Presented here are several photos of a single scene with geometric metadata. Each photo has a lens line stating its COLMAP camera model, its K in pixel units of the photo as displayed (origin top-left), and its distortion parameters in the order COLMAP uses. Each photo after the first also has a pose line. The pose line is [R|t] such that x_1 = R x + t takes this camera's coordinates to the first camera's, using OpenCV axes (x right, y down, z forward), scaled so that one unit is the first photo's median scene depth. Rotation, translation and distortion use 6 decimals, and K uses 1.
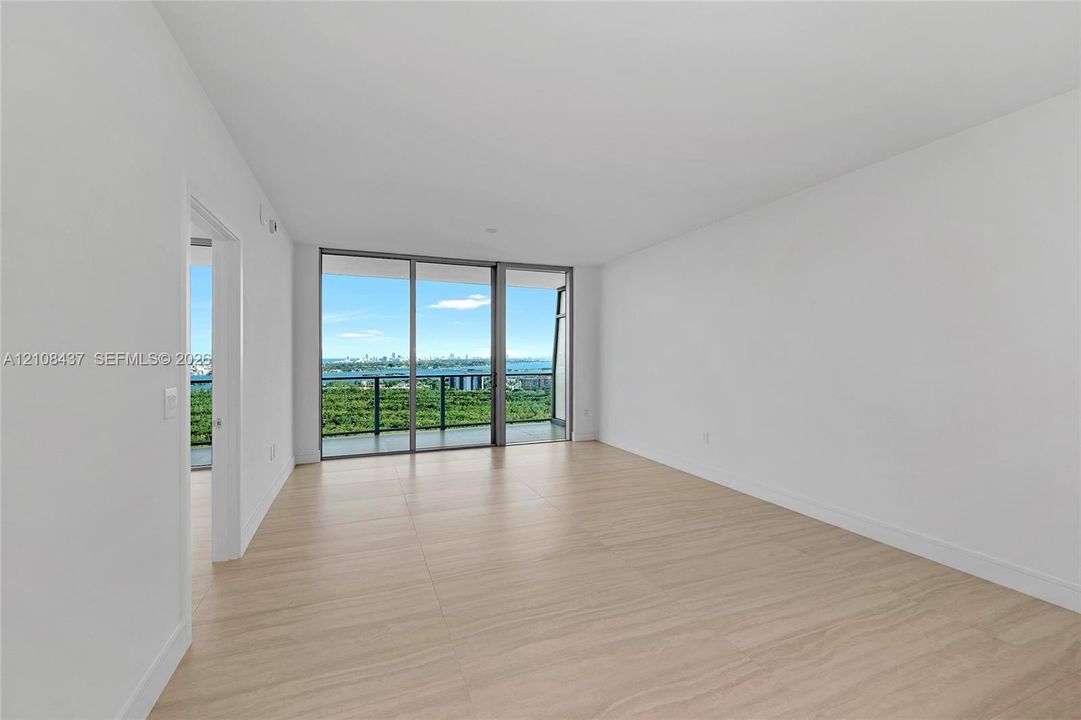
lens RADIAL K [[435.5, 0, 549.5], [0, 435.5, 362.4], [0, 0, 1]] dist [-0.003896, -0.000042]
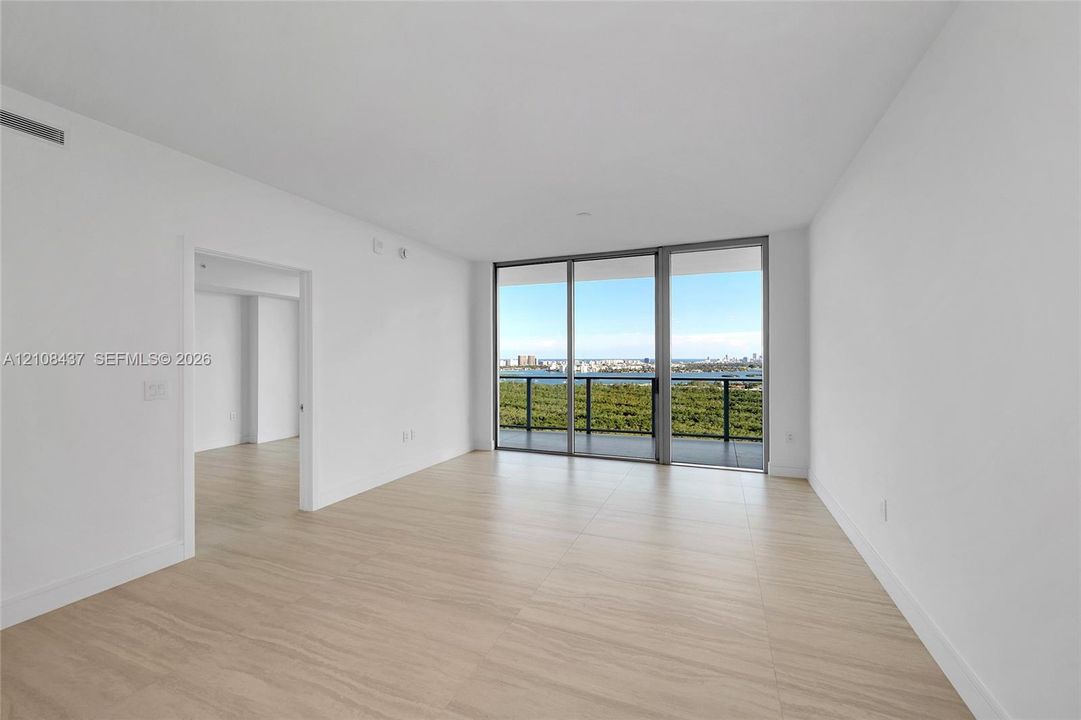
lens RADIAL K [[435.5, 0, 526.0], [0, 435.5, 357.7], [0, 0, 1]] dist [-0.003896, -0.000042]
pose [[0.721834, -0.002367, -0.692063, 0.296365], [-0.007578, 0.999907, -0.011325, -0.002606], [0.692025, 0.013419, 0.721749, 0.218116]]
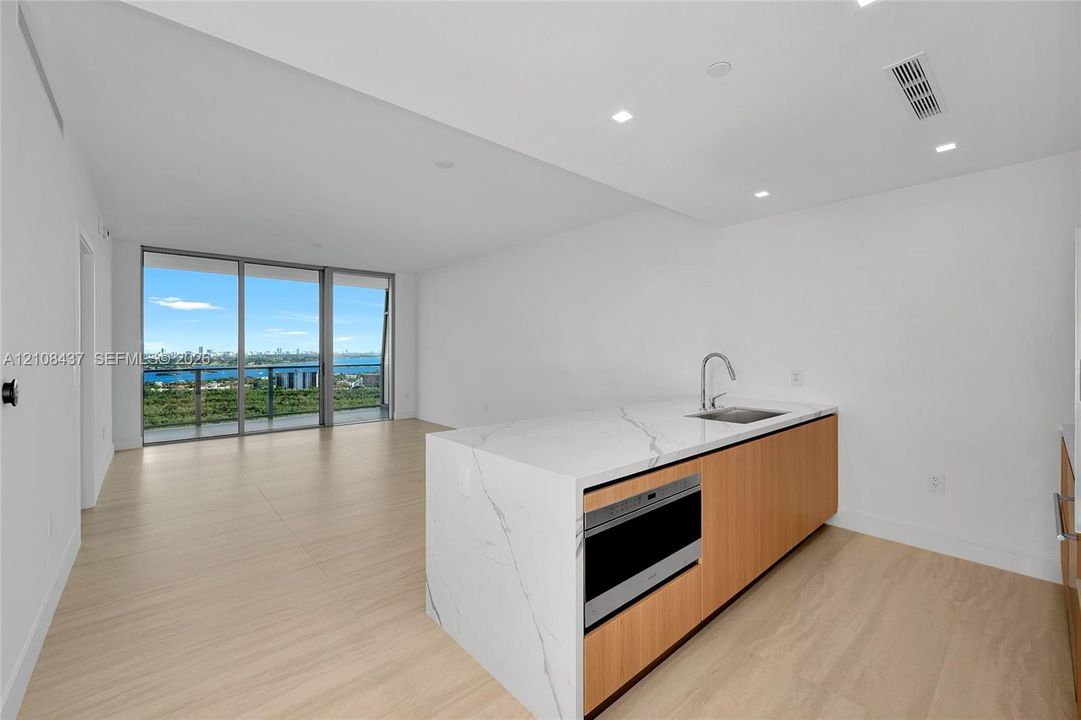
lens RADIAL K [[435.5, 0, 530.7], [0, 435.5, 354.6], [0, 0, 1]] dist [-0.003896, -0.000042]
pose [[0.954128, -0.003216, 0.299382, 0.057192], [0.004819, 0.999978, -0.004615, 0.010367], [-0.299361, 0.005846, 0.954122, -0.274185]]
